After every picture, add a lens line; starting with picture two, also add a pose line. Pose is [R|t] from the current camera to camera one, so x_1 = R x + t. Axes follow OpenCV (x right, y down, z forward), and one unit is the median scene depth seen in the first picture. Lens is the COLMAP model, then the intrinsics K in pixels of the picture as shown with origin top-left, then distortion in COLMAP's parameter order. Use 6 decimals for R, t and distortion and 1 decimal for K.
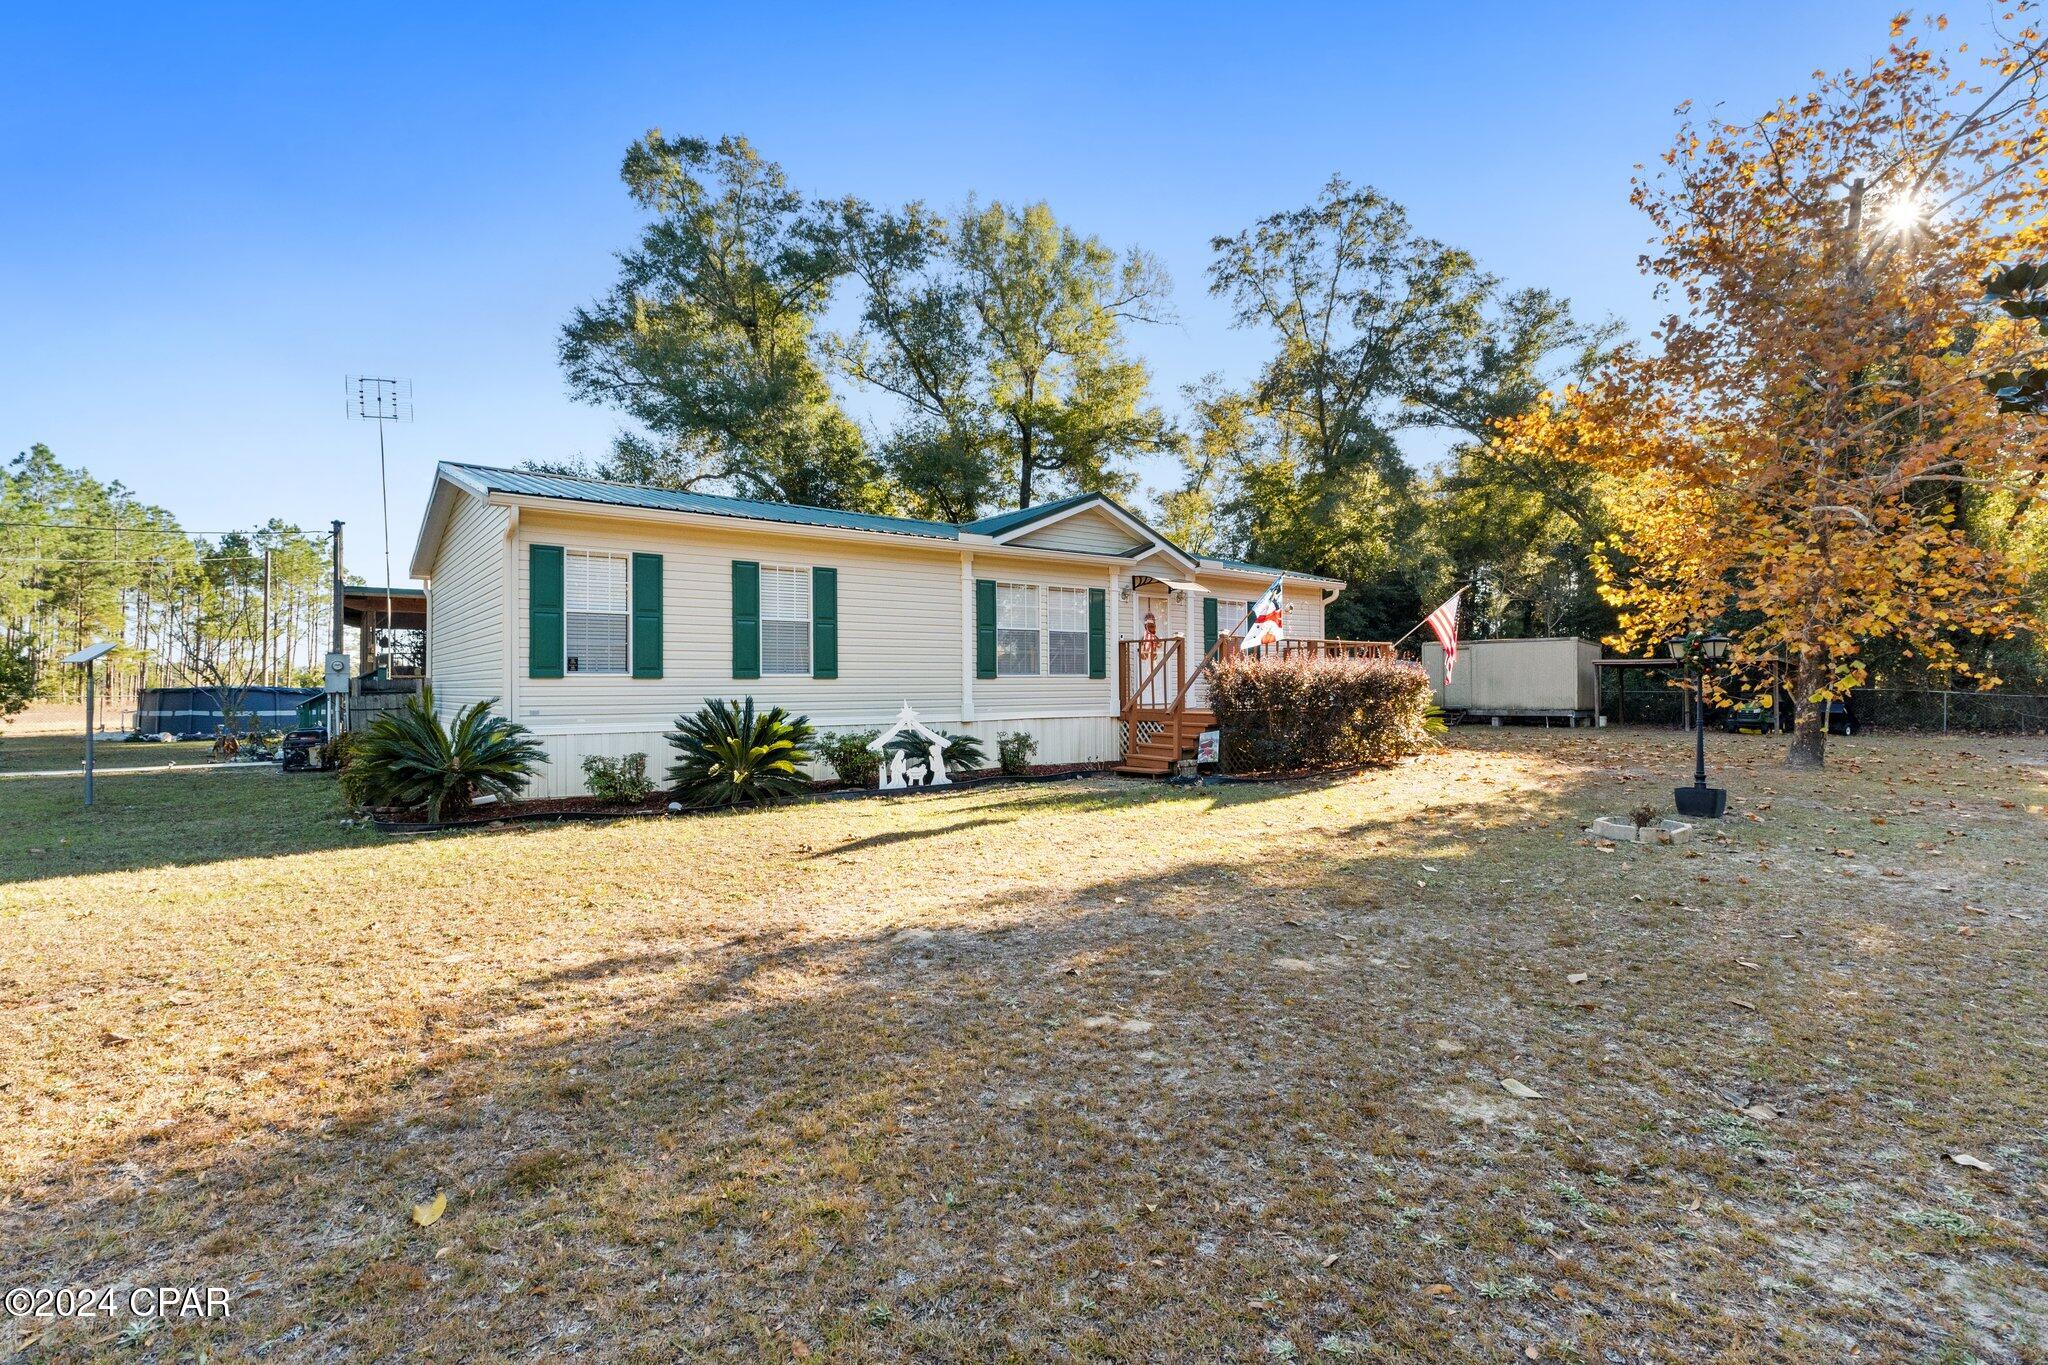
lens RADIAL K [[949.2, 0, 996.5], [0, 949.2, 664.5], [0, 0, 1]] dist [-0.002949, -0.000095]
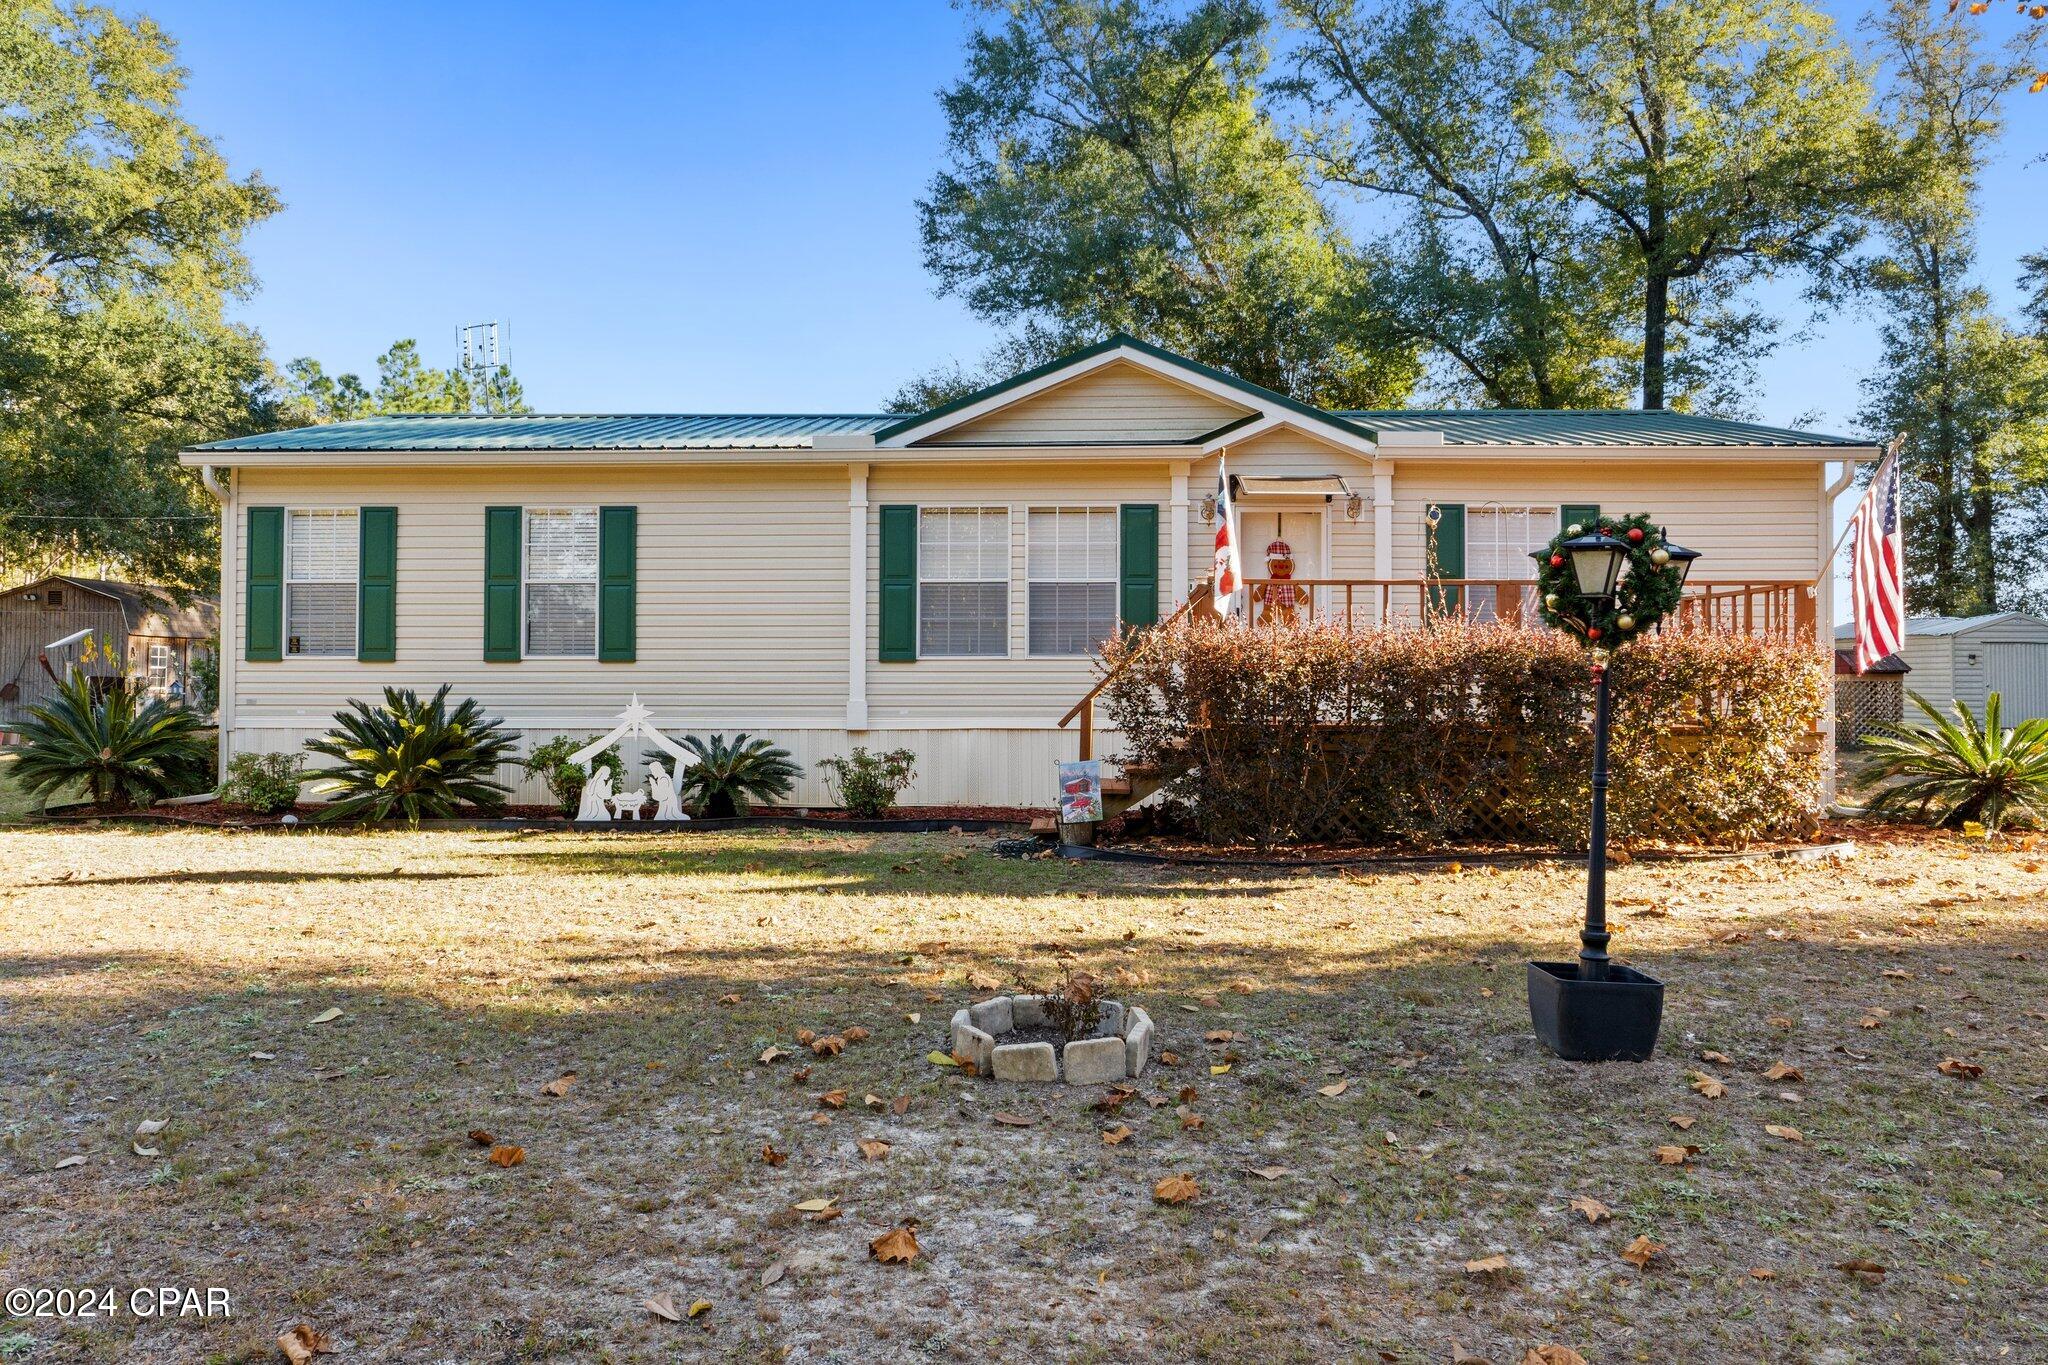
lens RADIAL K [[1417.6, 0, 1026.2], [0, 1417.6, 667.4], [0, 0, 1]] dist [-0.002979, -0.001445]
pose [[0.785712, 0.001414, -0.618591, 0.349942], [0.008386, 0.999881, 0.012938, 0.003746], [0.618536, -0.015353, 0.785606, 0.174885]]
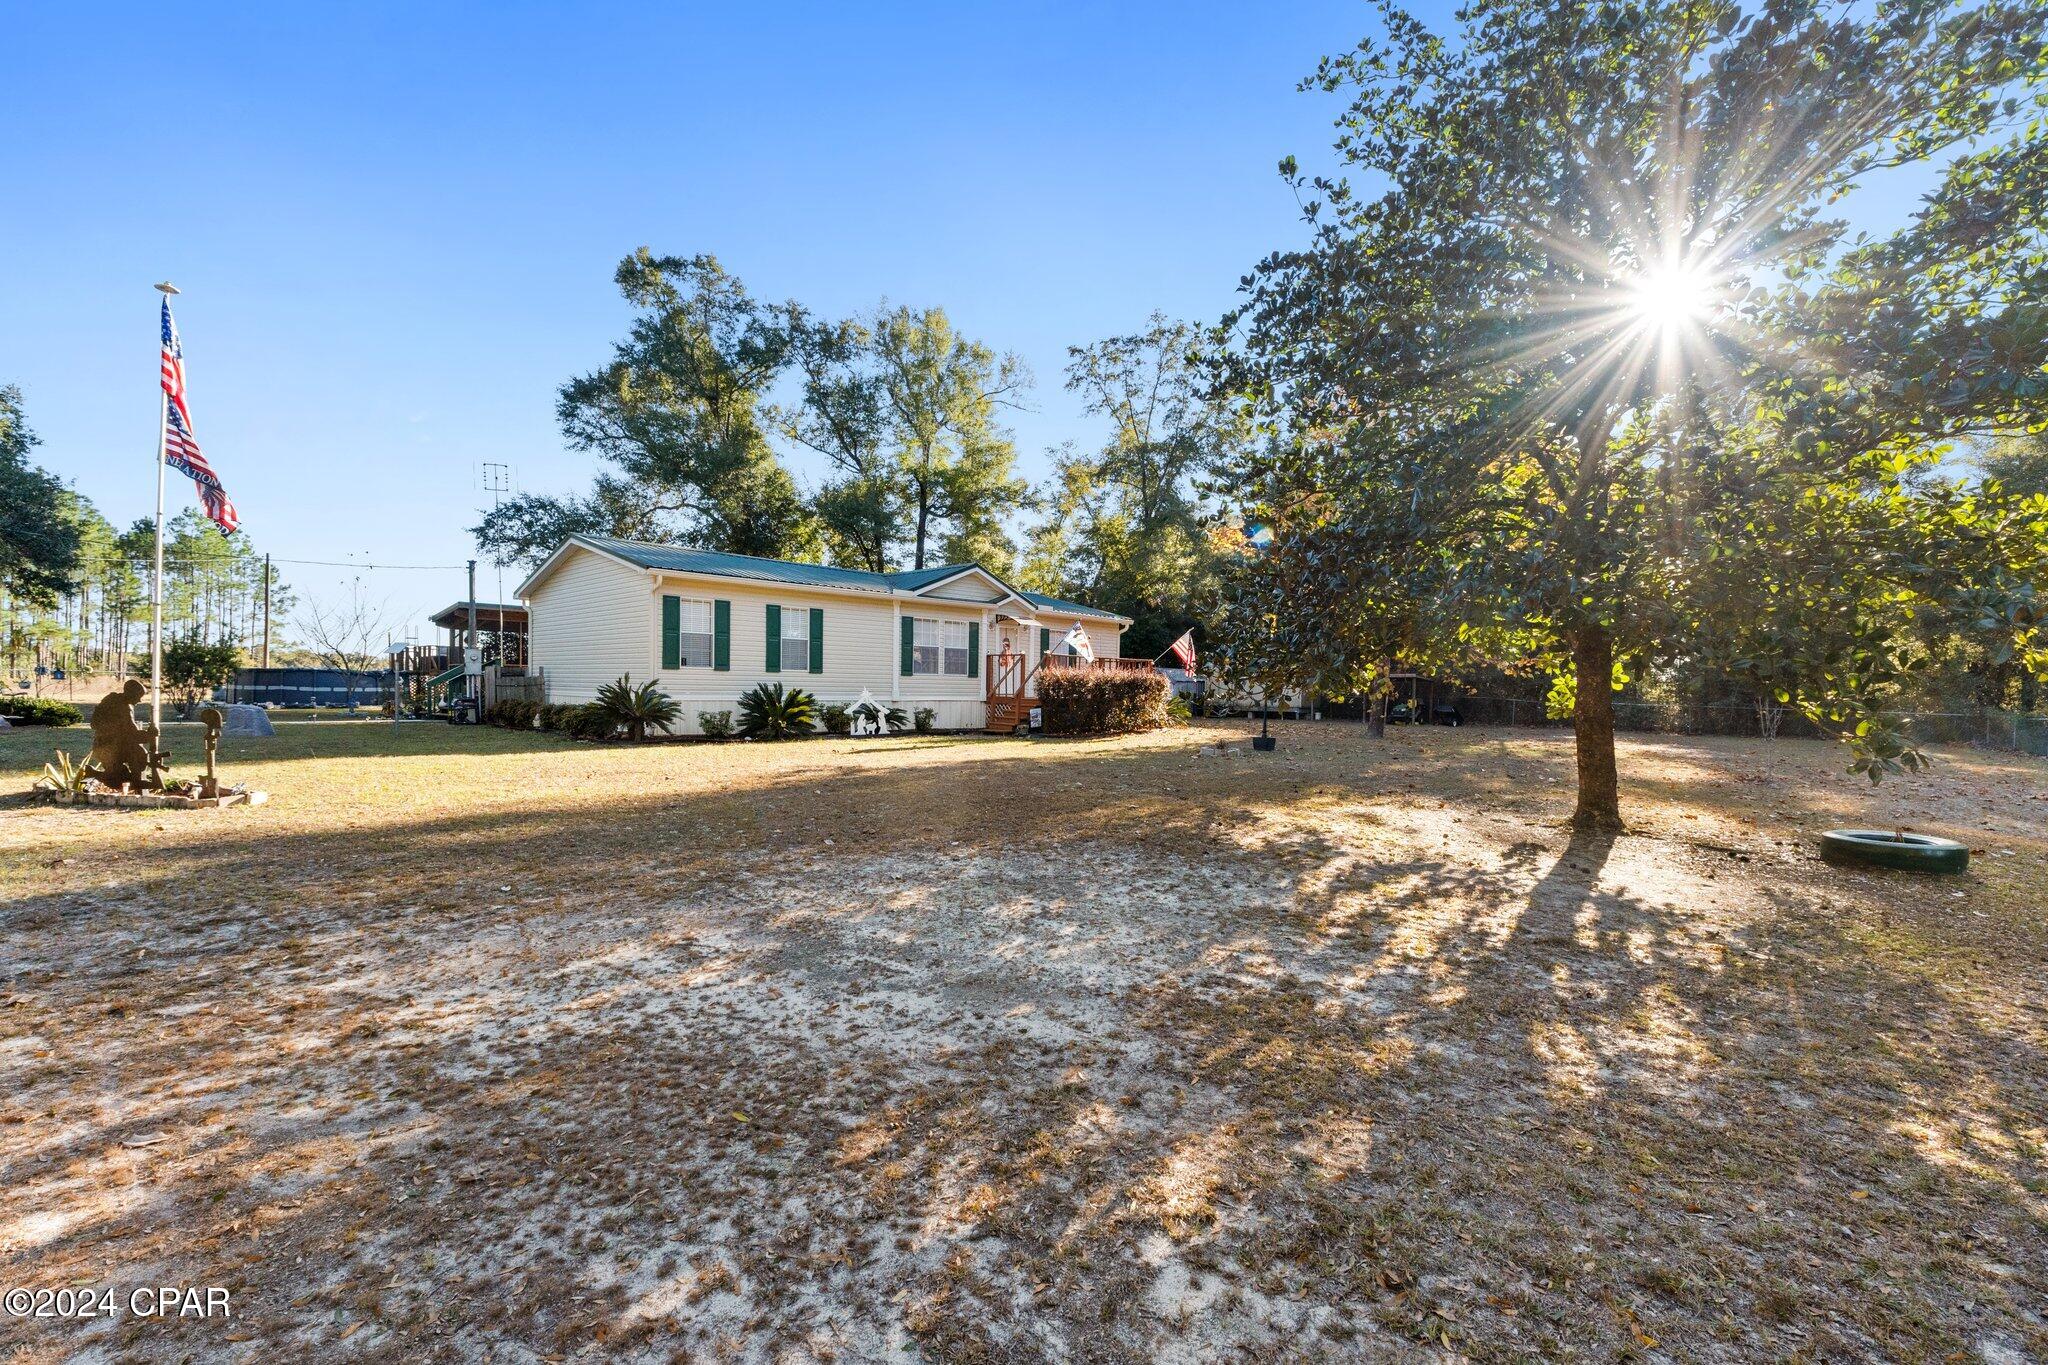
lens RADIAL K [[909.7, 0, 1012.5], [0, 909.7, 695.1], [0, 0, 1]] dist [-0.001915, -0.000330]
pose [[0.988757, 0.020890, 0.148067, -0.034796], [-0.025532, 0.999238, 0.029522, -0.001535], [-0.147338, -0.032971, 0.988537, -0.337133]]
